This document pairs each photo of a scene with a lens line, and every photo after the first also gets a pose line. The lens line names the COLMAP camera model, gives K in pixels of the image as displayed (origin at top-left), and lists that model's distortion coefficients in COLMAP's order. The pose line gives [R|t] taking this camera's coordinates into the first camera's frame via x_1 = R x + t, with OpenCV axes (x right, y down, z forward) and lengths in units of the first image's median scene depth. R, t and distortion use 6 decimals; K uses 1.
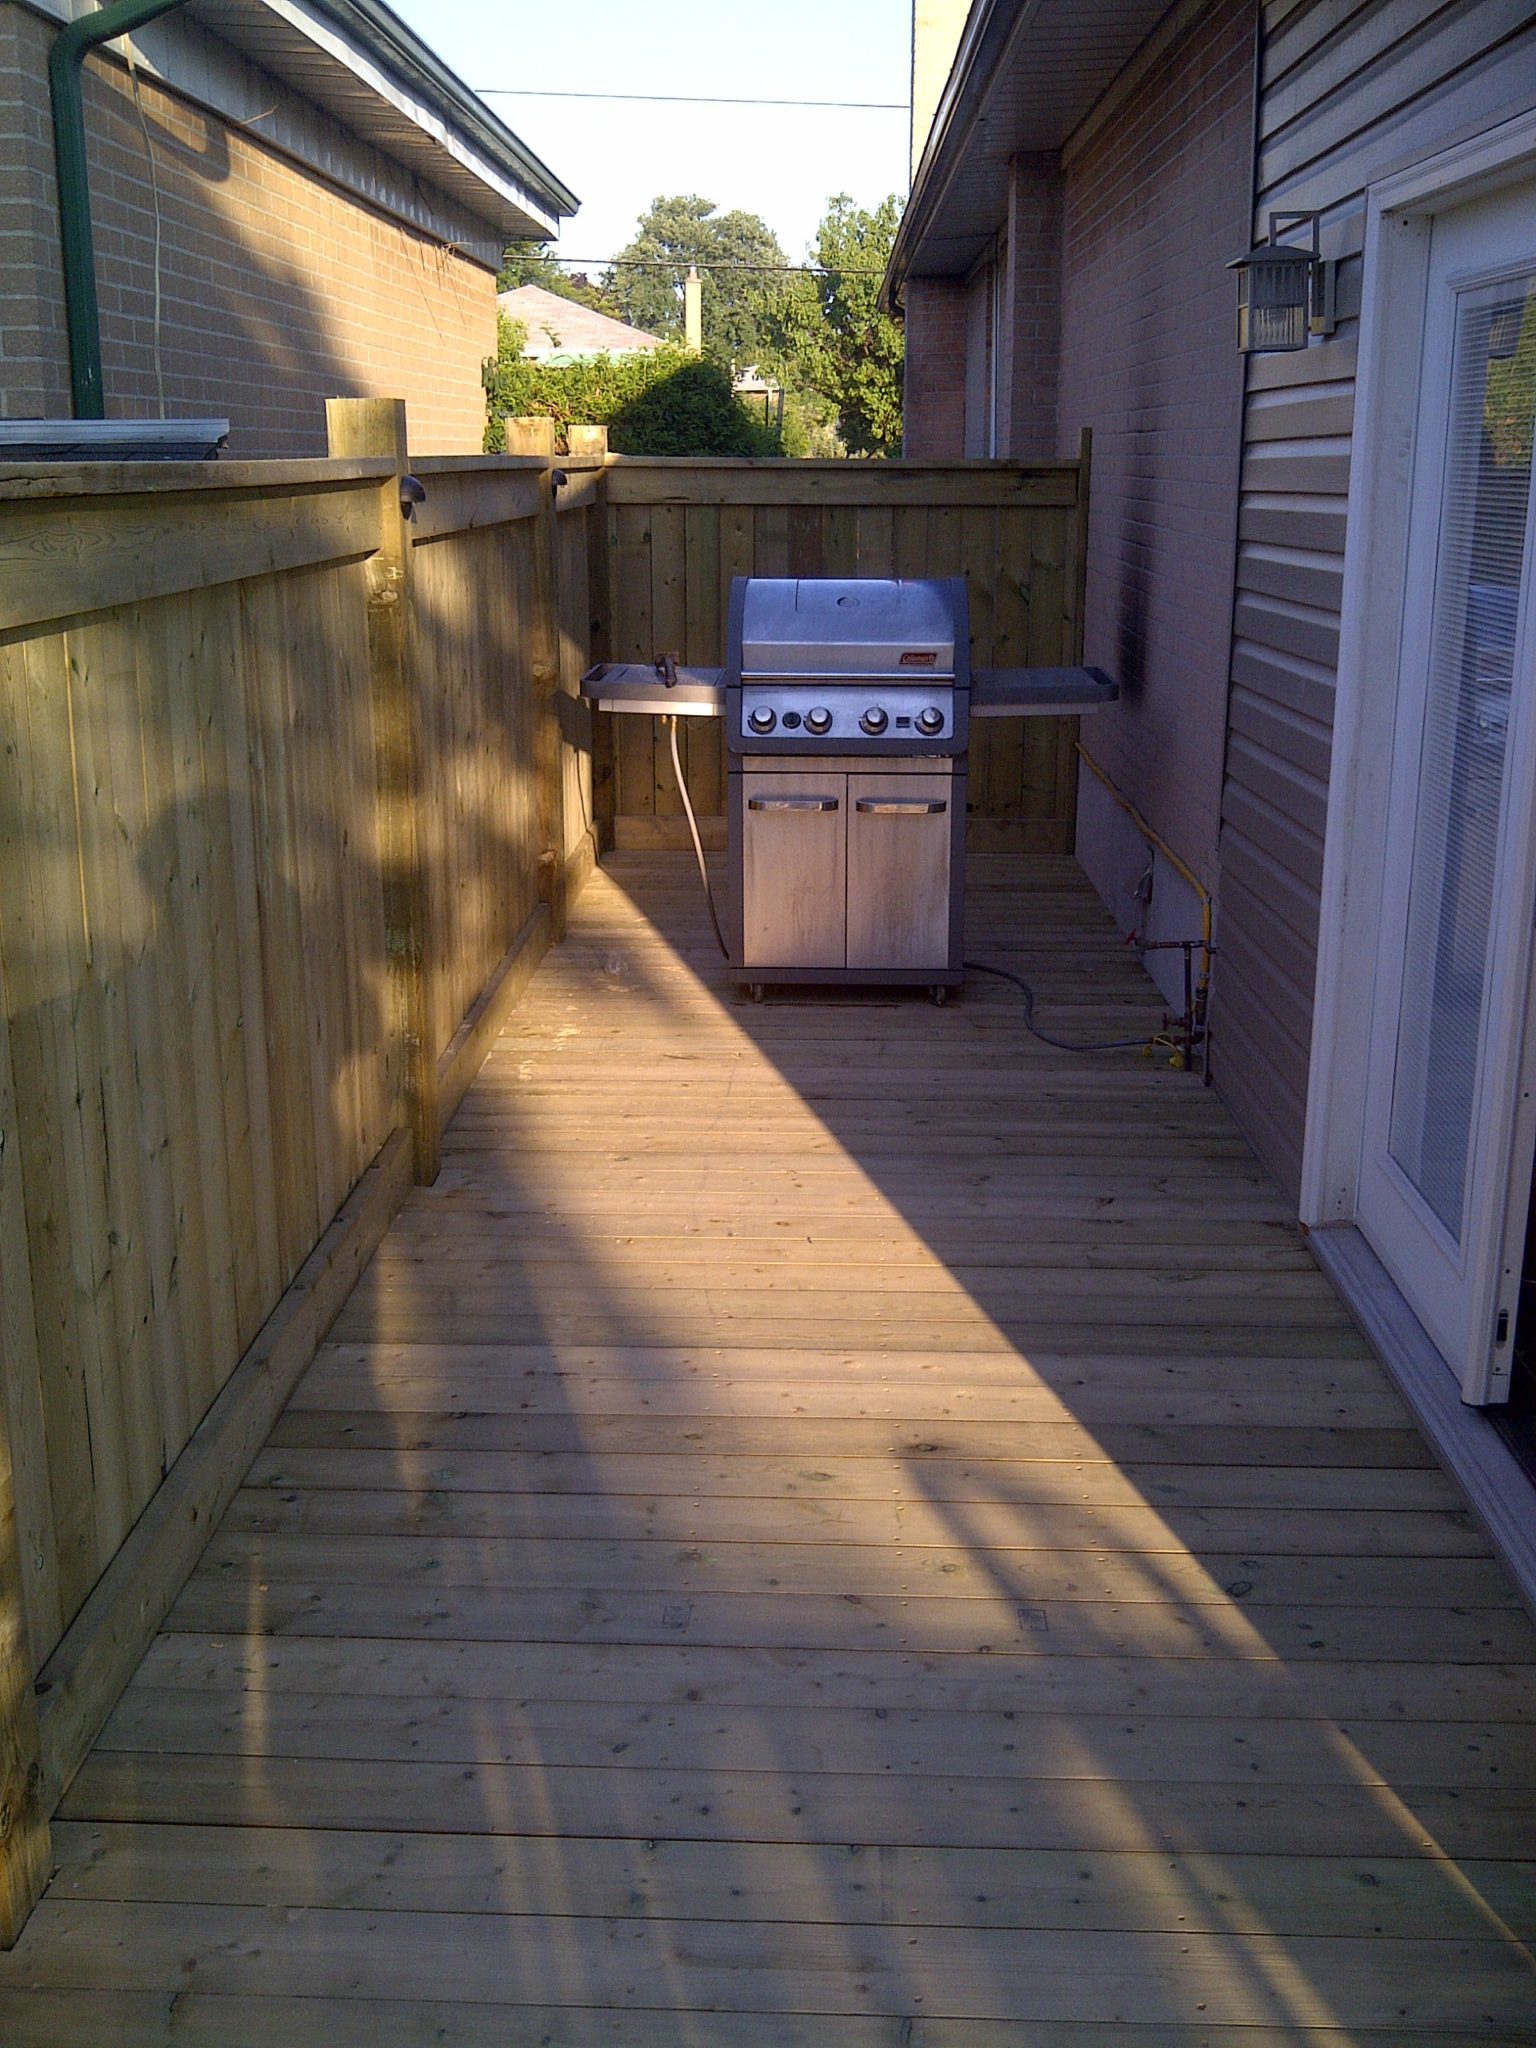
lens RADIAL K [[2084.1, 0, 777.8], [0, 2084.1, 1062.4], [0, 0, 1]] dist [-0.031813, 0.000000]
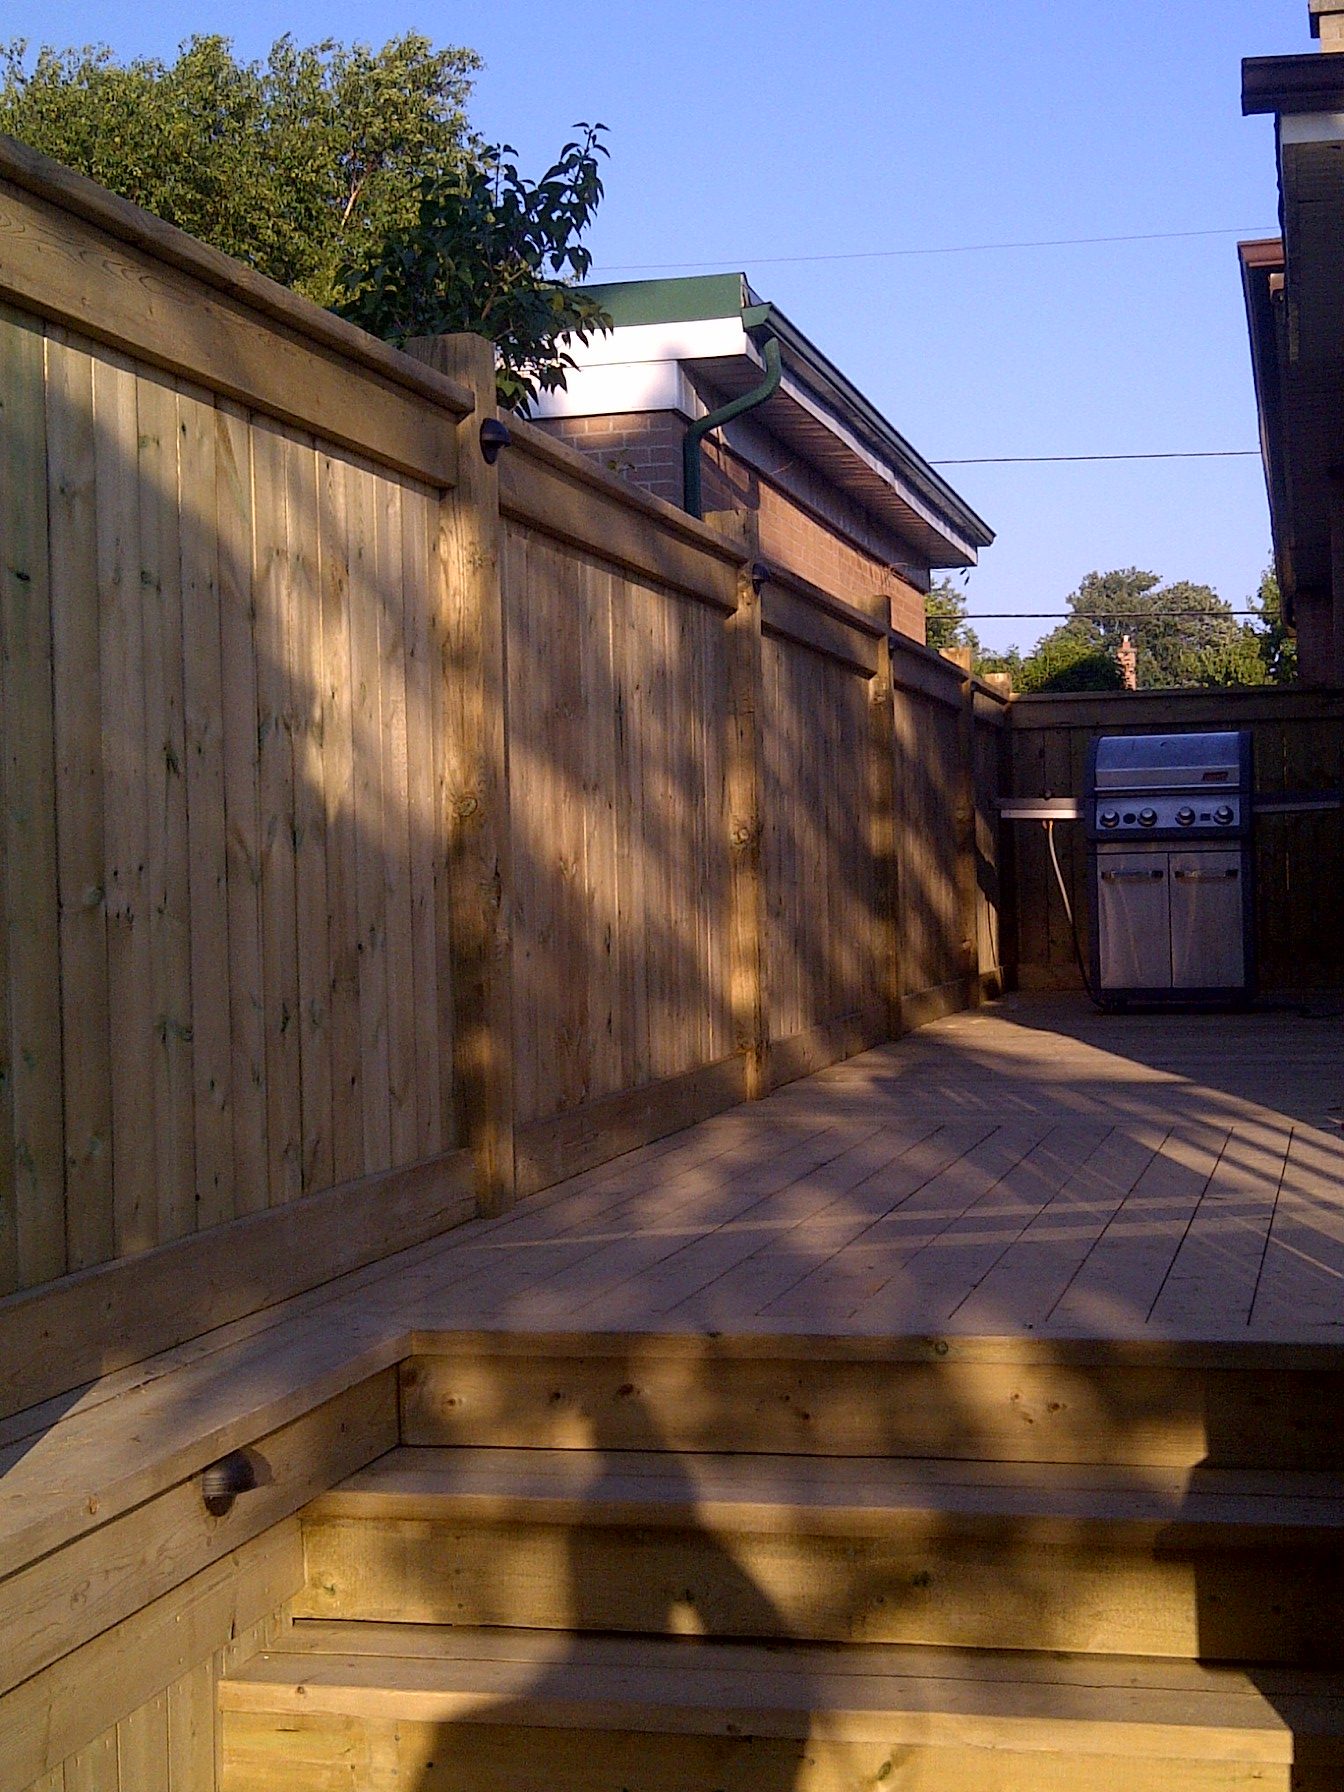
lens RADIAL K [[2593.9, 0, 688.3], [0, 2593.9, 870.2], [0, 0, 1]] dist [0.002521, 0.000000]
pose [[0.977400, -0.025032, -0.209910, 0.081702], [-0.035059, 0.960021, -0.277725, 0.376915], [0.208470, 0.278807, 0.937447, -0.759680]]
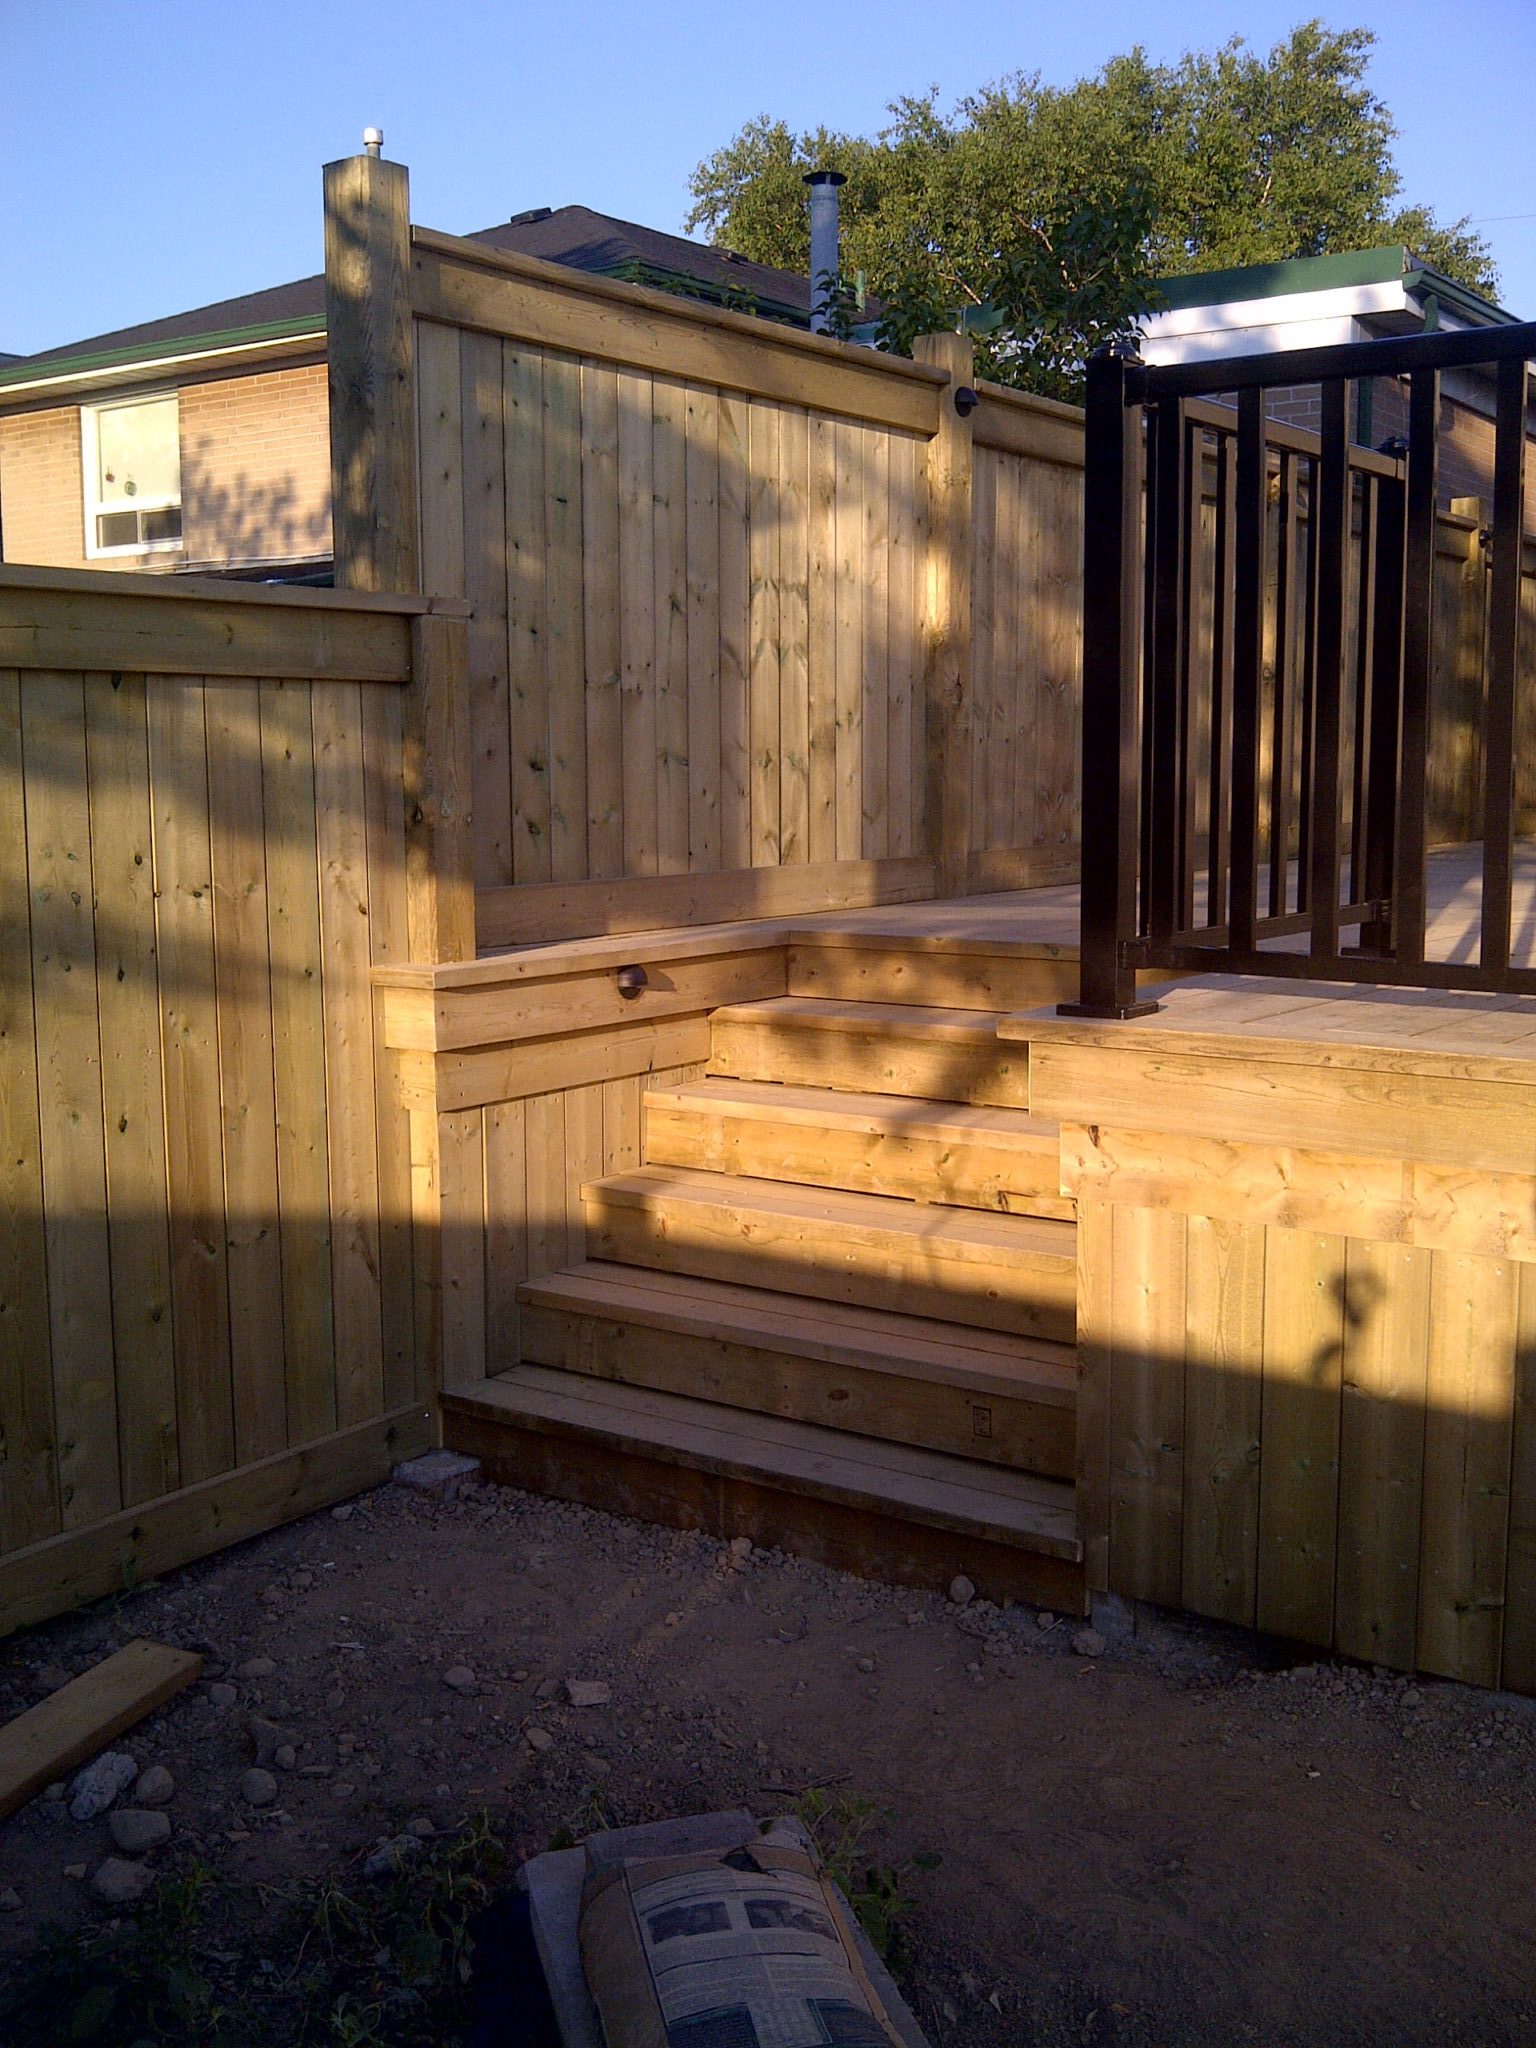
lens RADIAL K [[2084.1, 0, 781.1], [0, 2084.1, 1052.8], [0, 0, 1]] dist [-0.031813, 0.000000]
pose [[0.828585, 0.077994, -0.554403, 0.357920], [-0.154426, 0.983673, -0.092413, 0.441797], [0.538144, 0.162186, 0.827101, -0.878855]]
